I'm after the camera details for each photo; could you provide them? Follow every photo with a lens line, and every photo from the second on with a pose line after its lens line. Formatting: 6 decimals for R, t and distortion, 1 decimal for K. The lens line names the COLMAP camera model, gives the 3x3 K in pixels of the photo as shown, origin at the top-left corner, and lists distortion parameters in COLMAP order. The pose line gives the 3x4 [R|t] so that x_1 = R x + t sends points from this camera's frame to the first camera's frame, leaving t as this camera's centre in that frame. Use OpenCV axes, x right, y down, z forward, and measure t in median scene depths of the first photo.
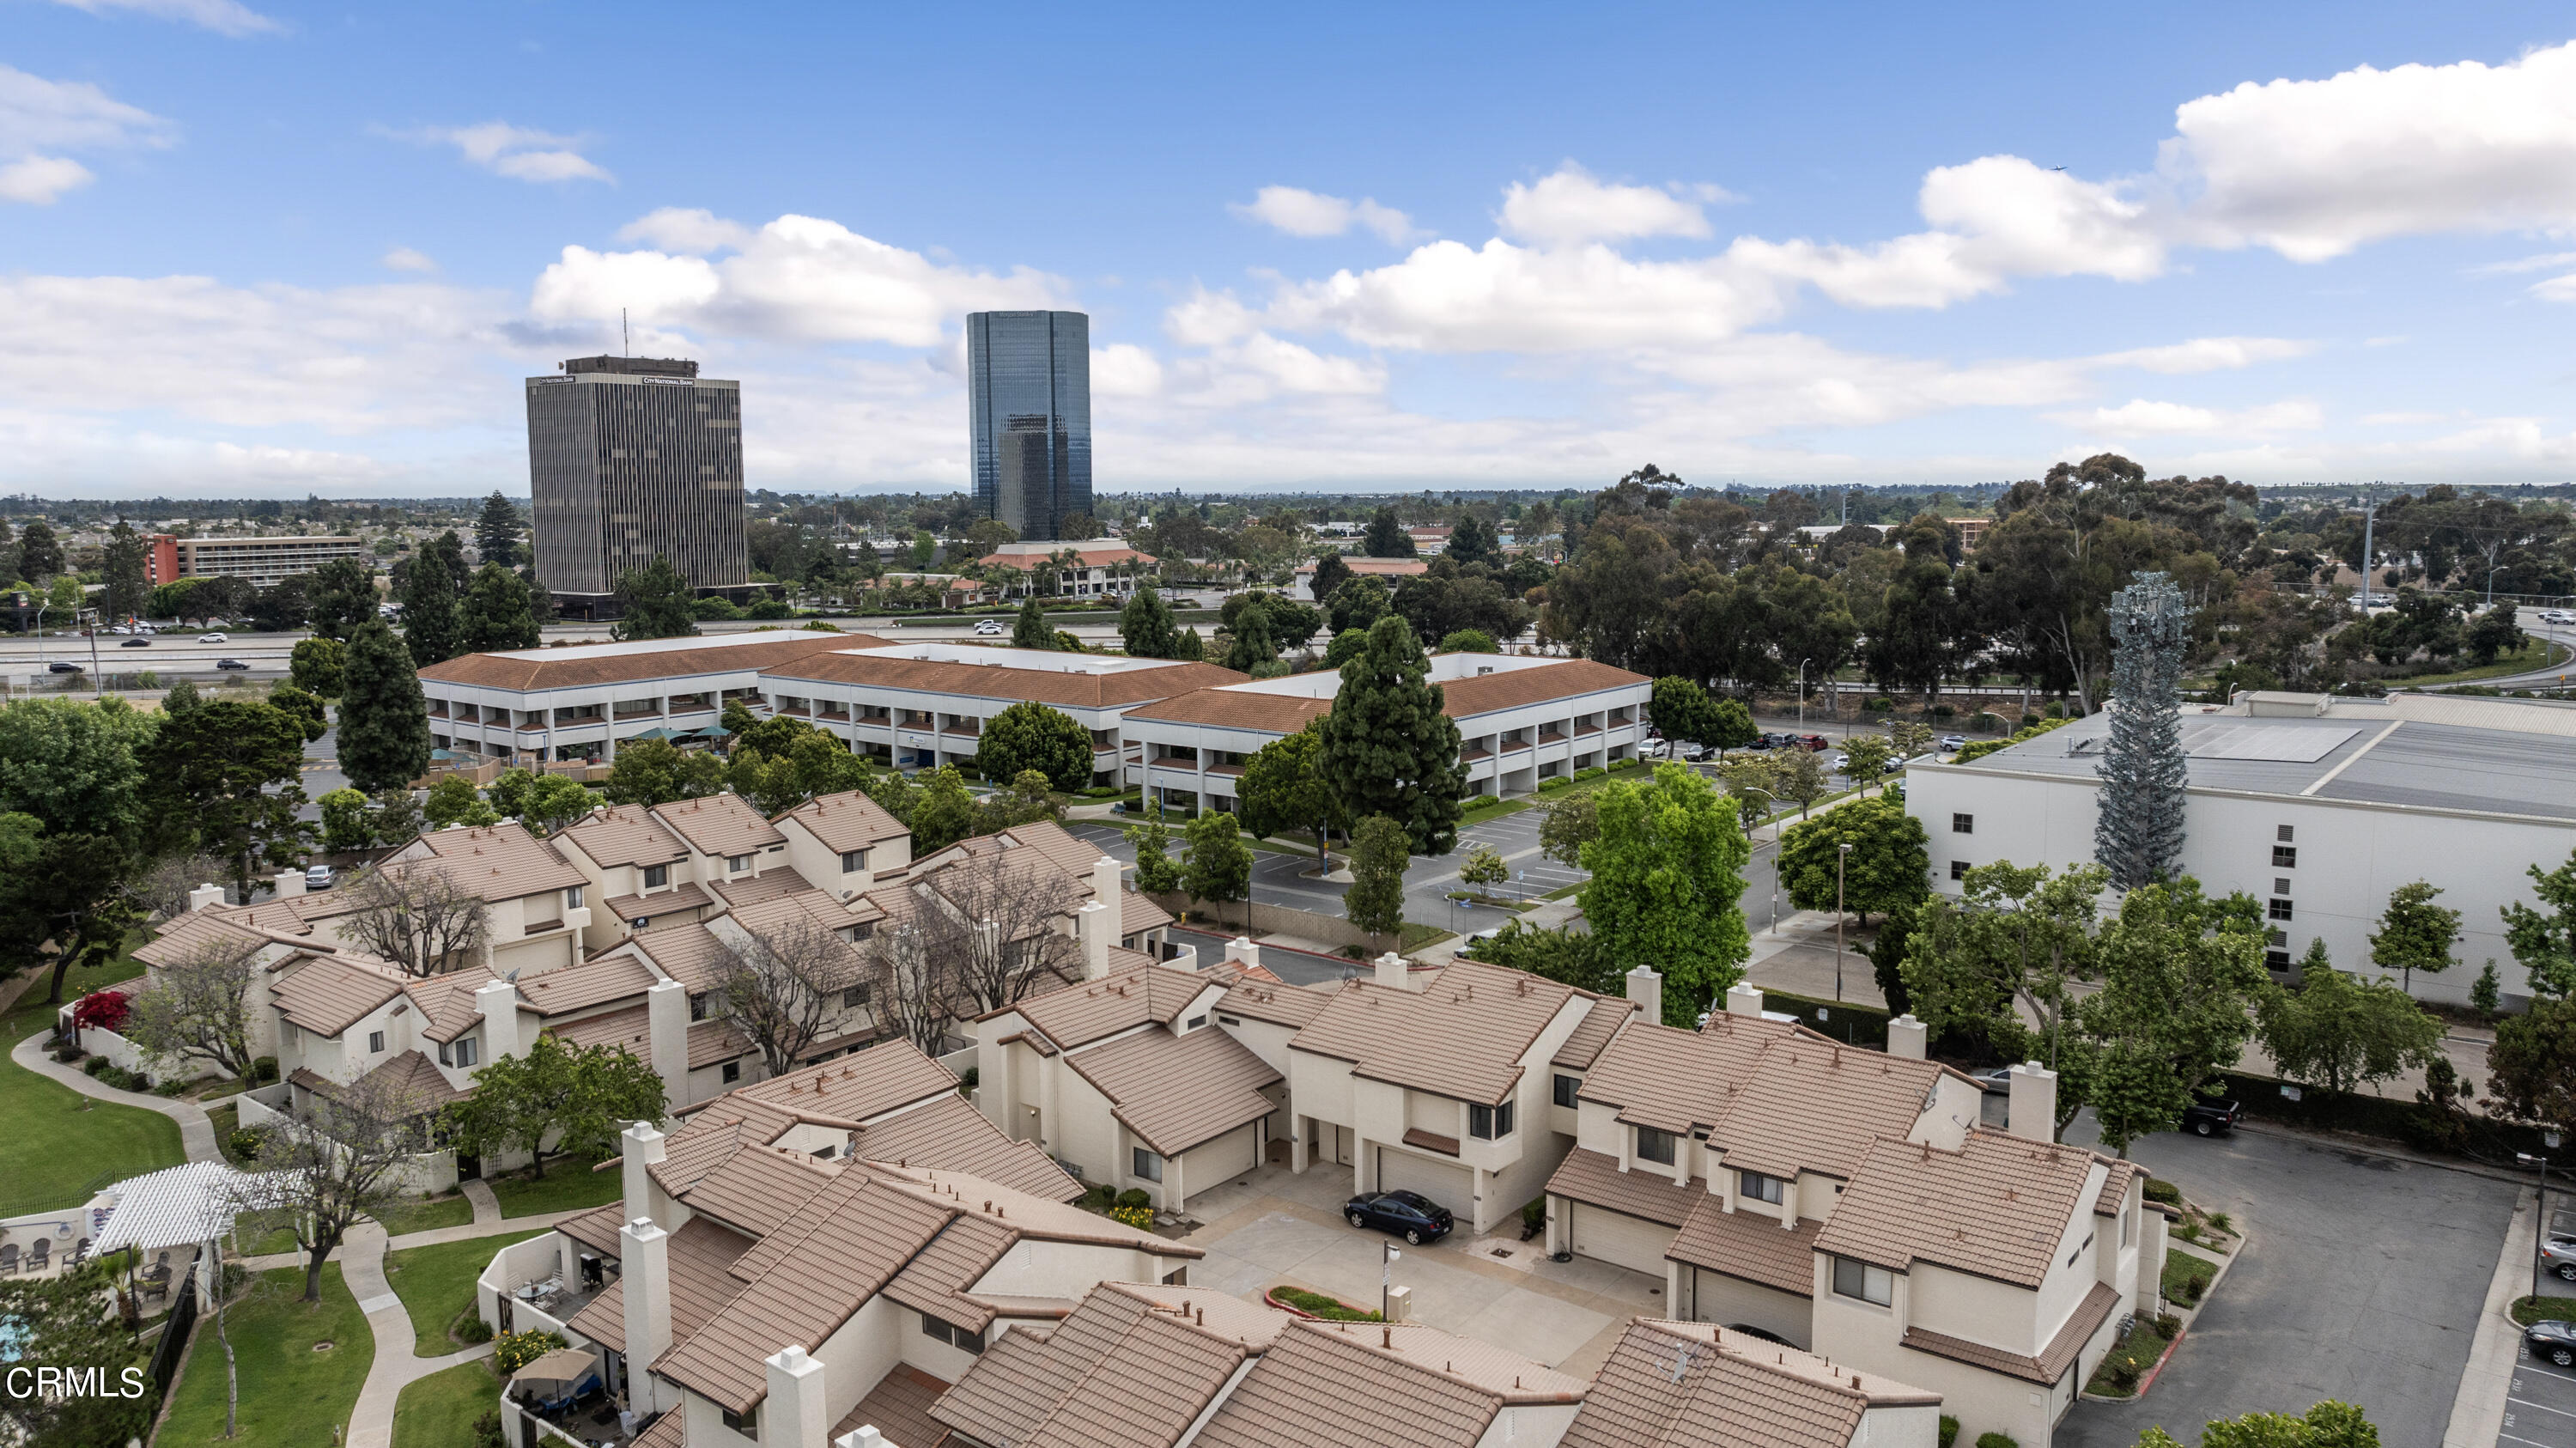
lens RADIAL K [[1797.7, 0, 1288.0], [0, 1797.7, 724.0], [0, 0, 1]] dist [-0.017687, -0.002295]
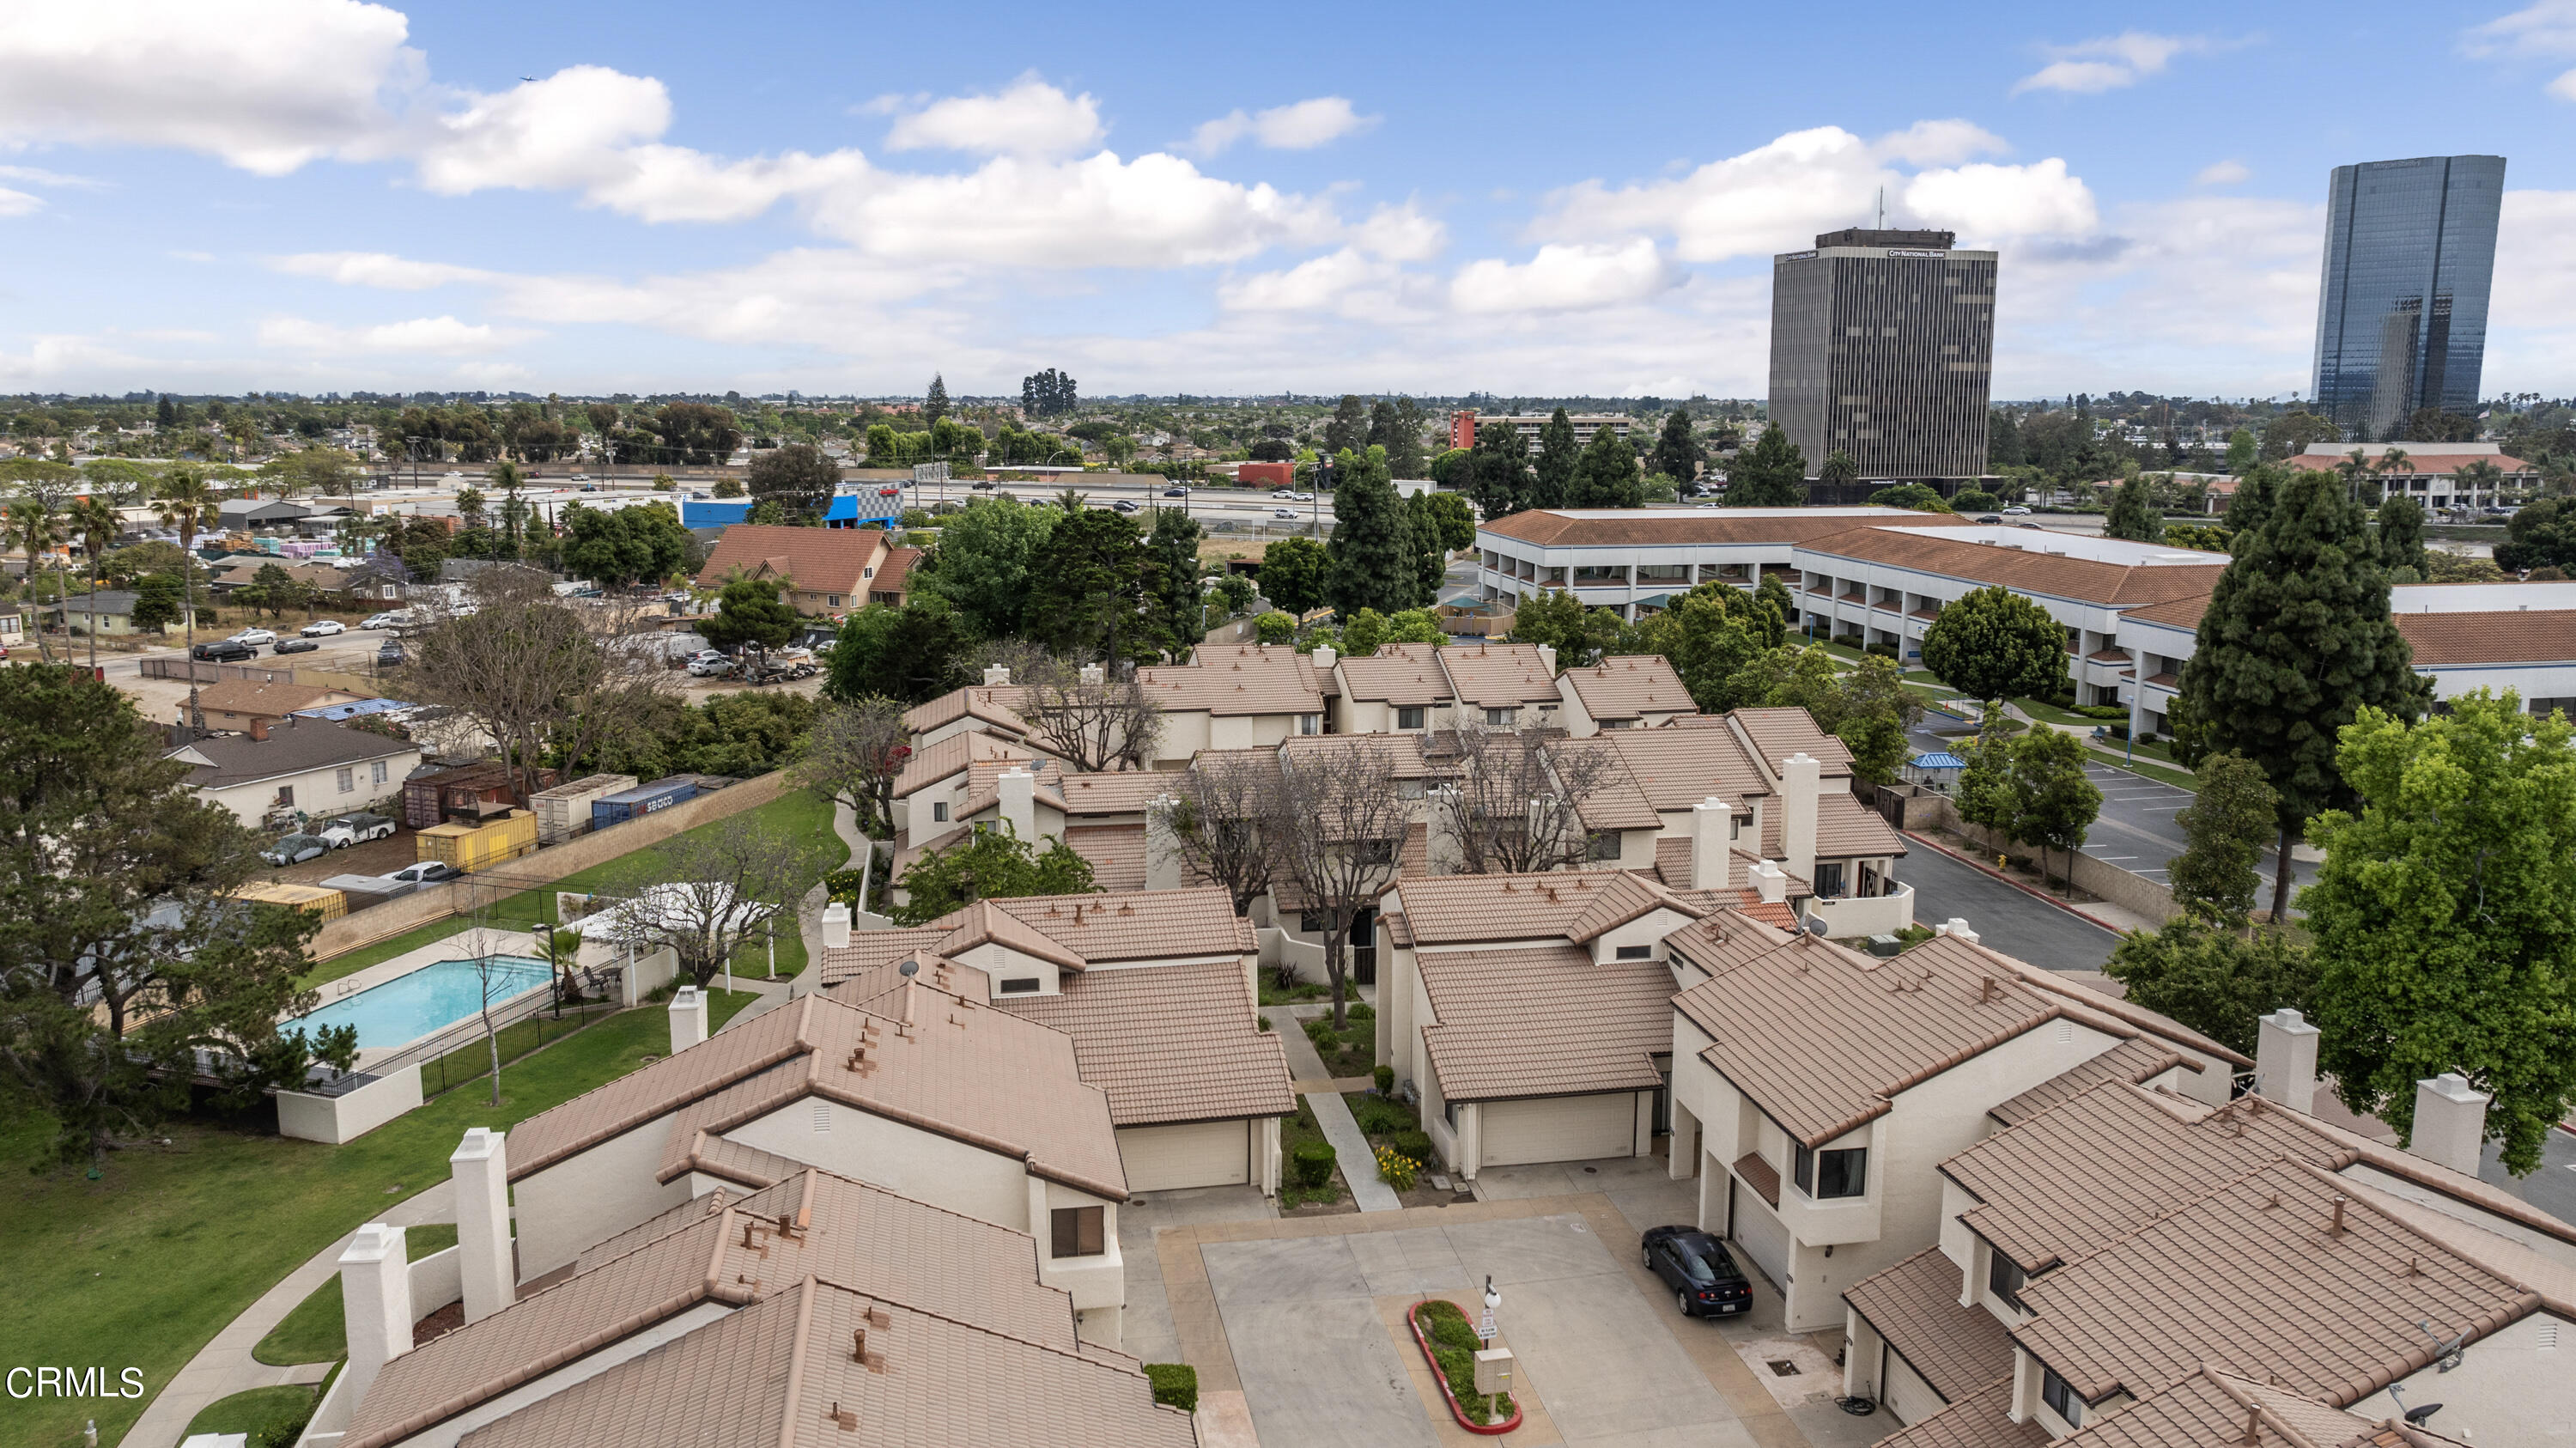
lens RADIAL K [[1852.2, 0, 1288.0], [0, 1852.2, 724.0], [0, 0, 1]] dist [-0.018286, -0.000881]
pose [[0.753450, 0.123257, -0.645849, 0.135576], [-0.092504, 0.992373, 0.081475, 0.008826], [0.650965, -0.001644, 0.759106, 0.131482]]
